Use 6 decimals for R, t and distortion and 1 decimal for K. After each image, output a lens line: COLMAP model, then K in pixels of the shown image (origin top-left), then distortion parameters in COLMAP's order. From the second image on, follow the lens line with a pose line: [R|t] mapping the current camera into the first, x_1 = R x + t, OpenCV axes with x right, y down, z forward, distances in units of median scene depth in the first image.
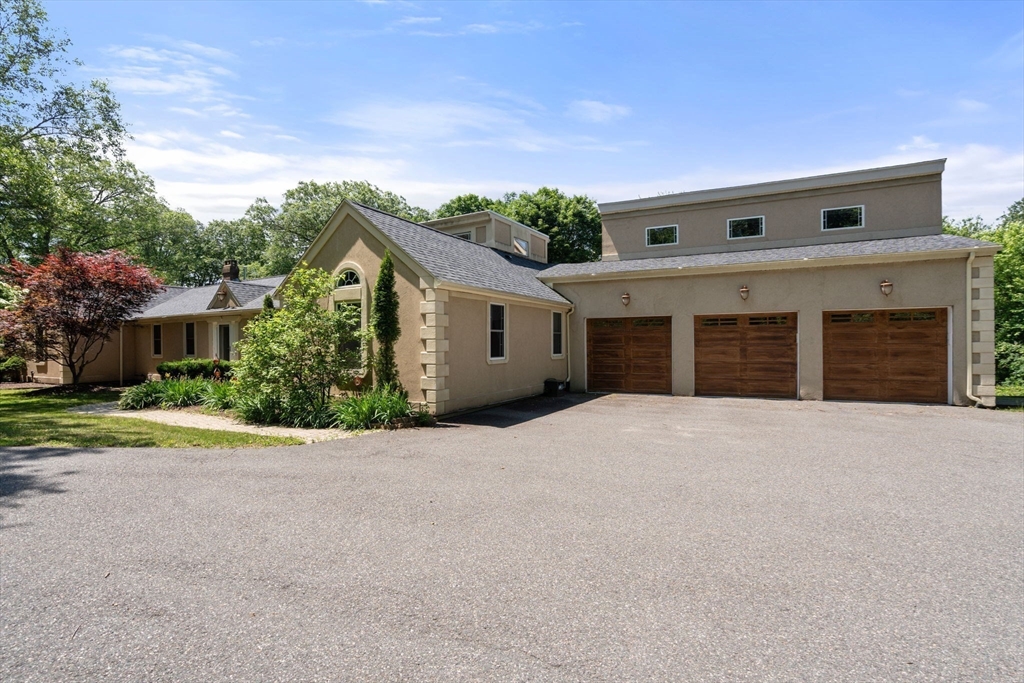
lens RADIAL K [[471.5, 0, 512.7], [0, 471.5, 347.8], [0, 0, 1]] dist [0.000676, 0.000943]
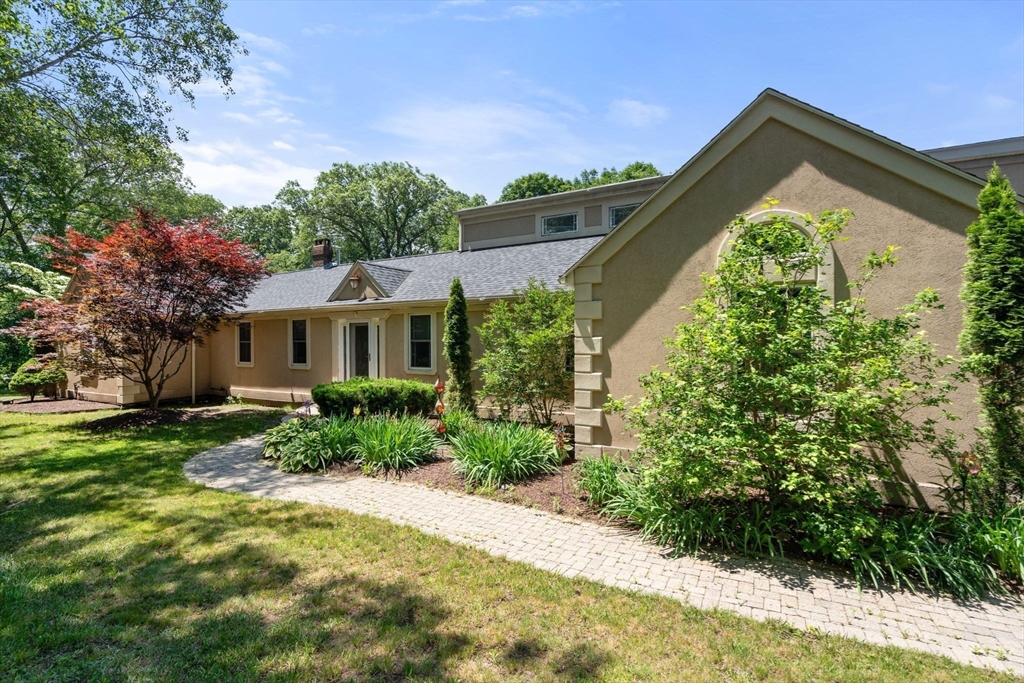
lens RADIAL K [[465.7, 0, 510.1], [0, 465.7, 335.2], [0, 0, 1]] dist [-0.001749, -0.000064]
pose [[0.999923, -0.002238, 0.012219, -0.338265], [0.002359, 0.999948, -0.009890, -0.019612], [-0.012196, 0.009918, 0.999876, 0.254922]]
